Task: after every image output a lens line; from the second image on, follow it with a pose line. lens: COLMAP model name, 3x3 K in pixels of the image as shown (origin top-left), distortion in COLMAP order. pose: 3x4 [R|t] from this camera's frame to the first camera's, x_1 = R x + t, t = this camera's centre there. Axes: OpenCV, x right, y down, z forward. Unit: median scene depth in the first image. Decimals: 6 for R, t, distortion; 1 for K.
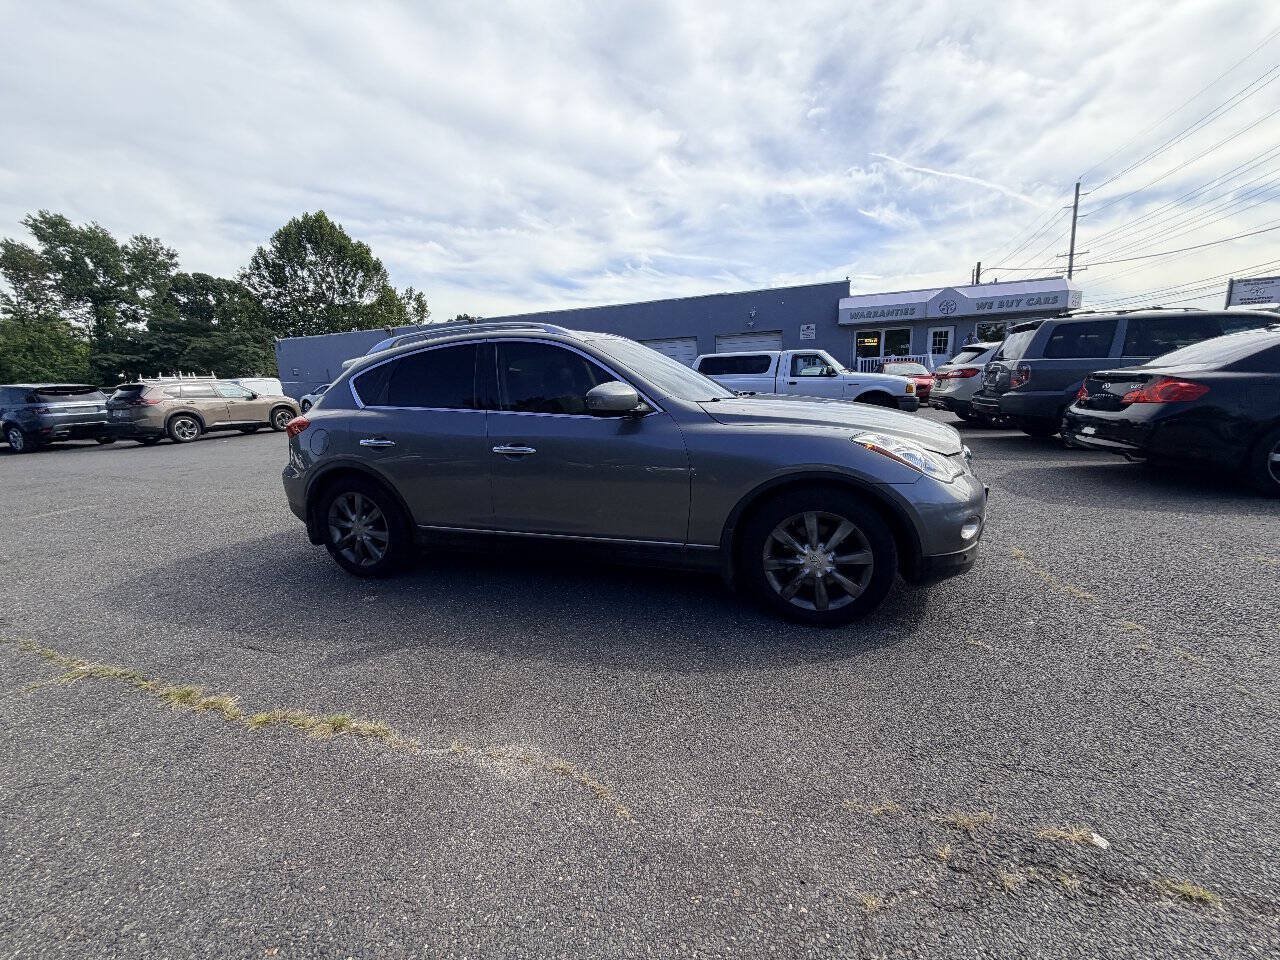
lens RADIAL K [[506.8, 0, 638.3], [0, 506.8, 481.6], [0, 0, 1]] dist [-0.000405, -0.000151]
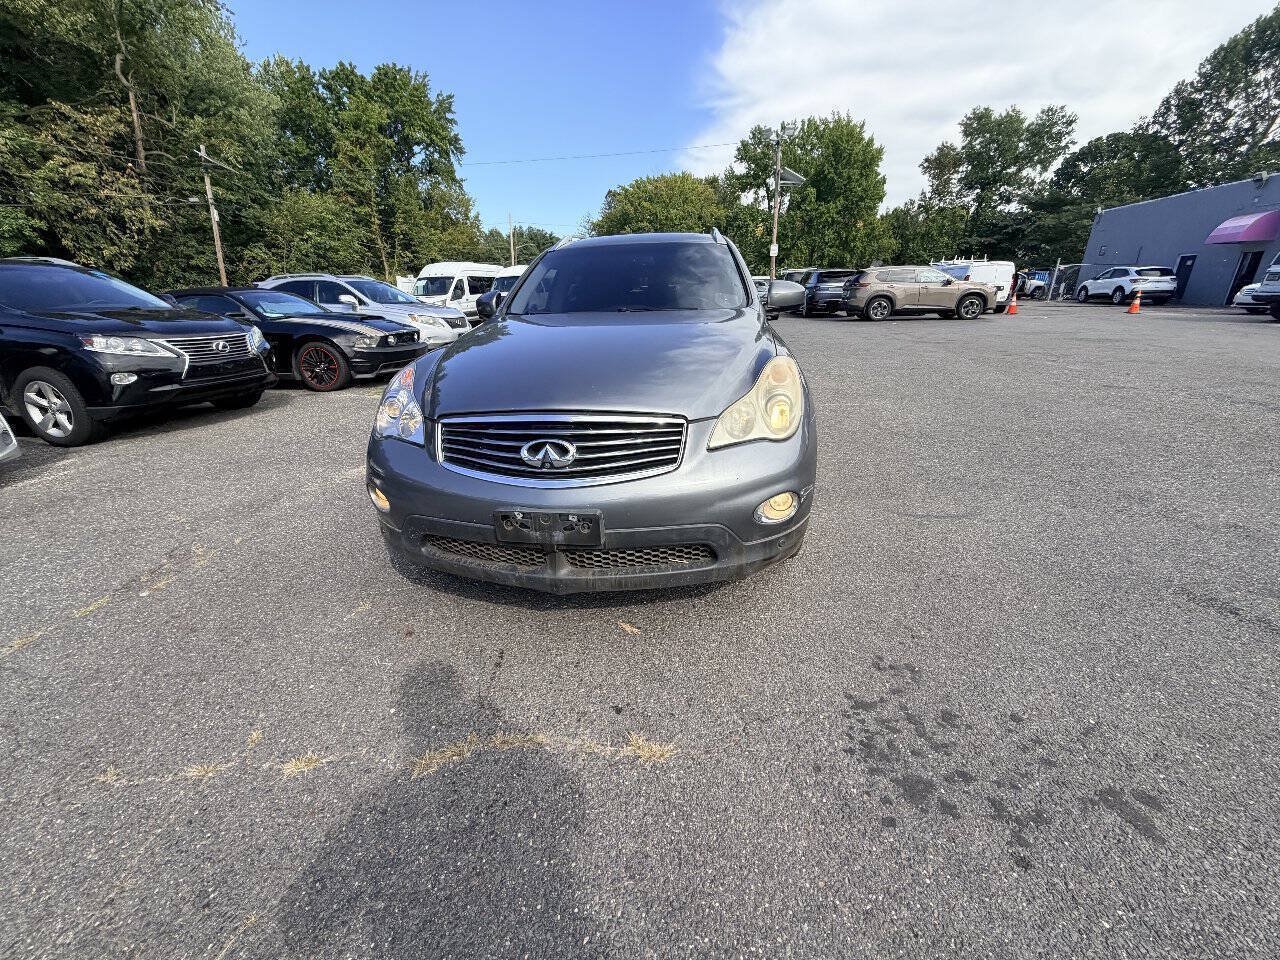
lens RADIAL K [[506.8, 0, 637.1], [0, 506.8, 478.9], [0, 0, 1]] dist [-0.000405, -0.000151]
pose [[0.180478, 0.379239, -0.907527, 0.069431], [-0.179145, 0.919919, 0.348791, -0.014253], [0.967127, 0.099630, 0.233964, 0.057366]]
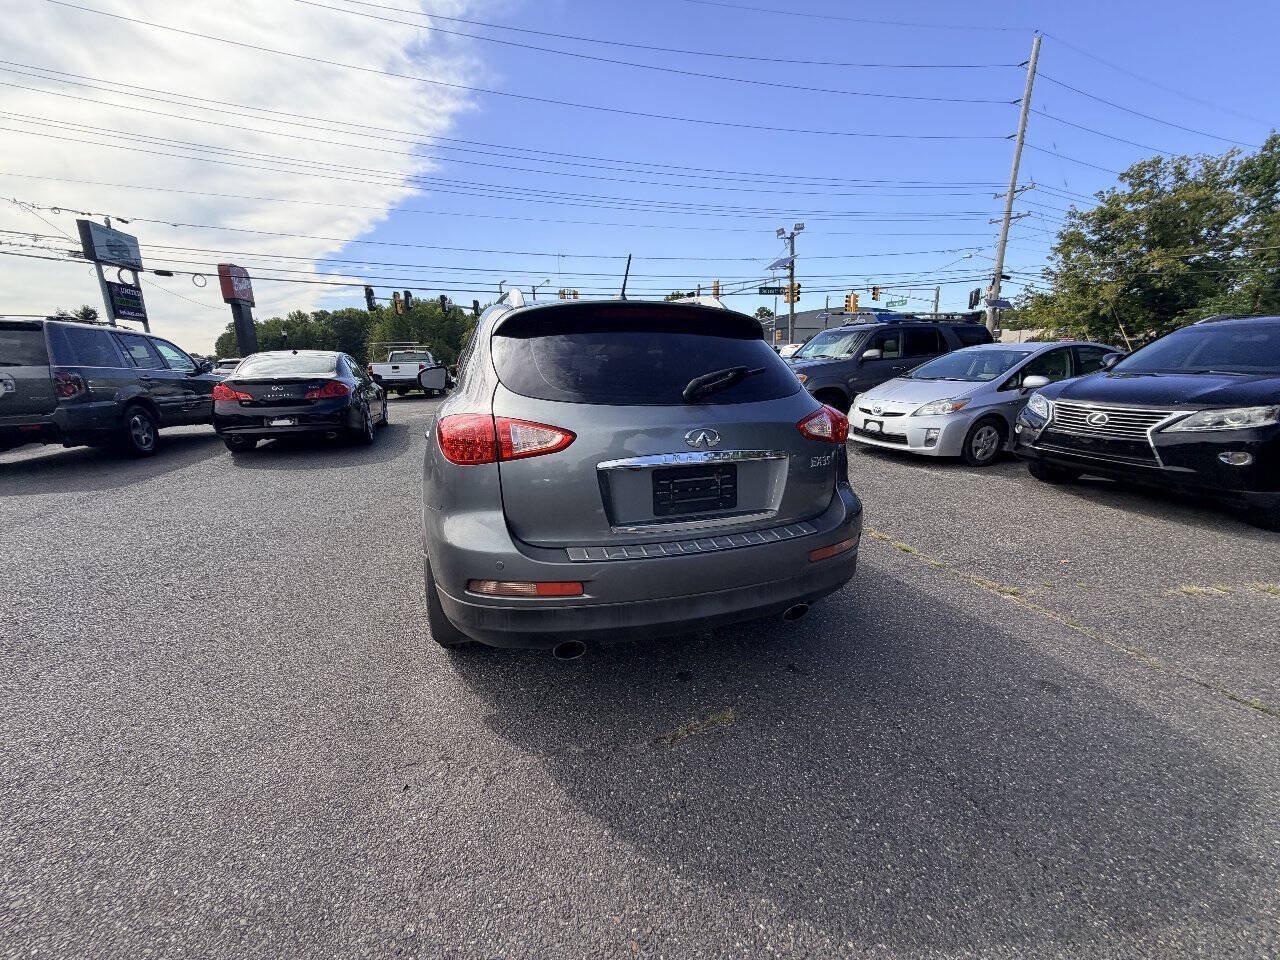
lens RADIAL K [[506.8, 0, 636.9], [0, 506.8, 481.2], [0, 0, 1]] dist [-0.000405, -0.000151]
pose [[-0.600033, -0.134763, 0.788542, -0.072398], [0.189344, 0.933776, 0.303663, -0.019292], [-0.777244, 0.331513, -0.534780, 0.109141]]
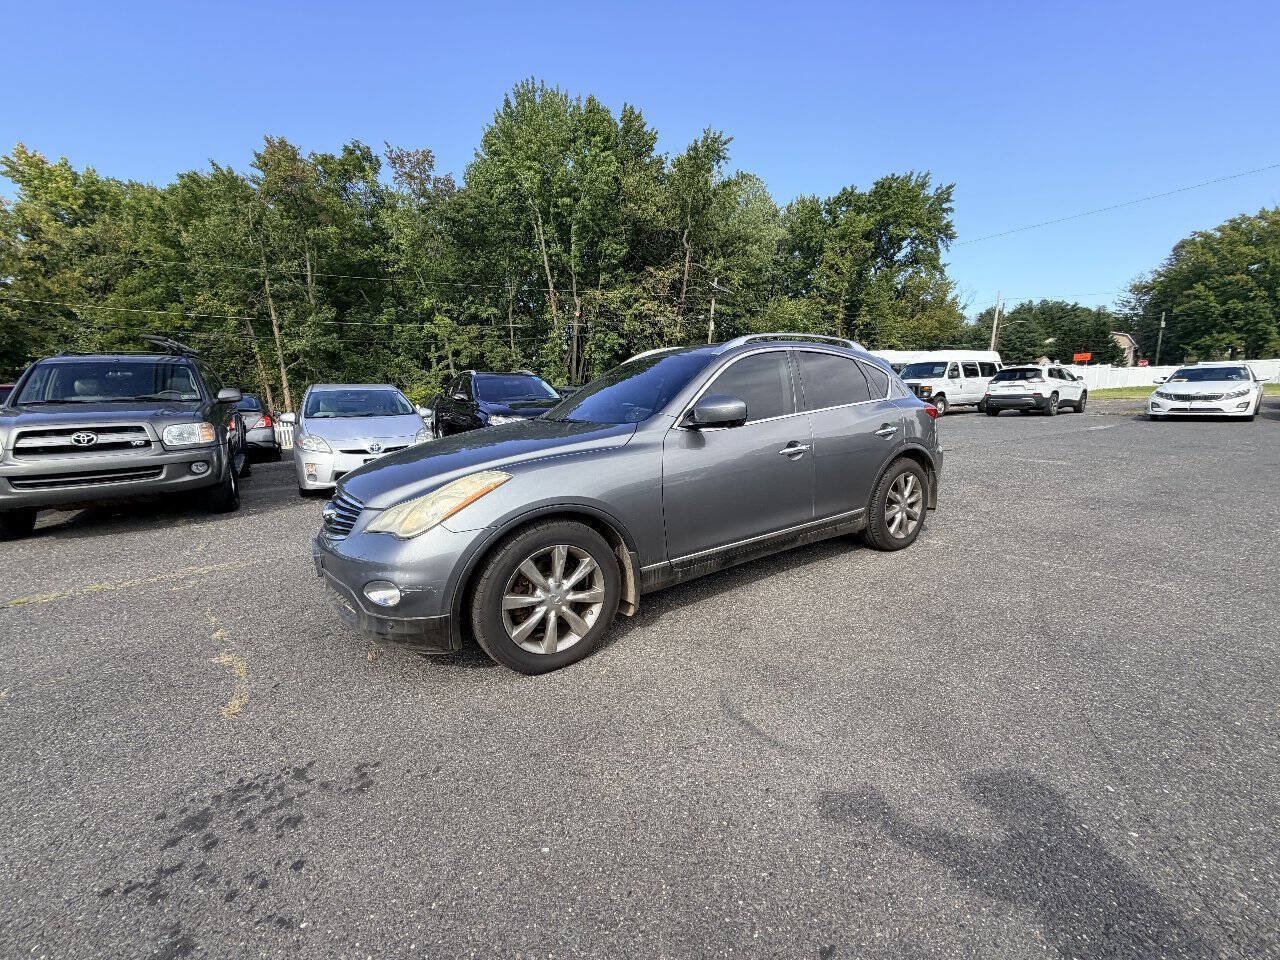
lens RADIAL K [[506.8, 0, 638.8], [0, 506.8, 483.4], [0, 0, 1]] dist [-0.000405, -0.000151]
pose [[-0.618503, 0.207895, -0.757782, 0.057132], [-0.095693, 0.937261, 0.335239, -0.026305], [0.779934, 0.279861, -0.559804, 0.111747]]
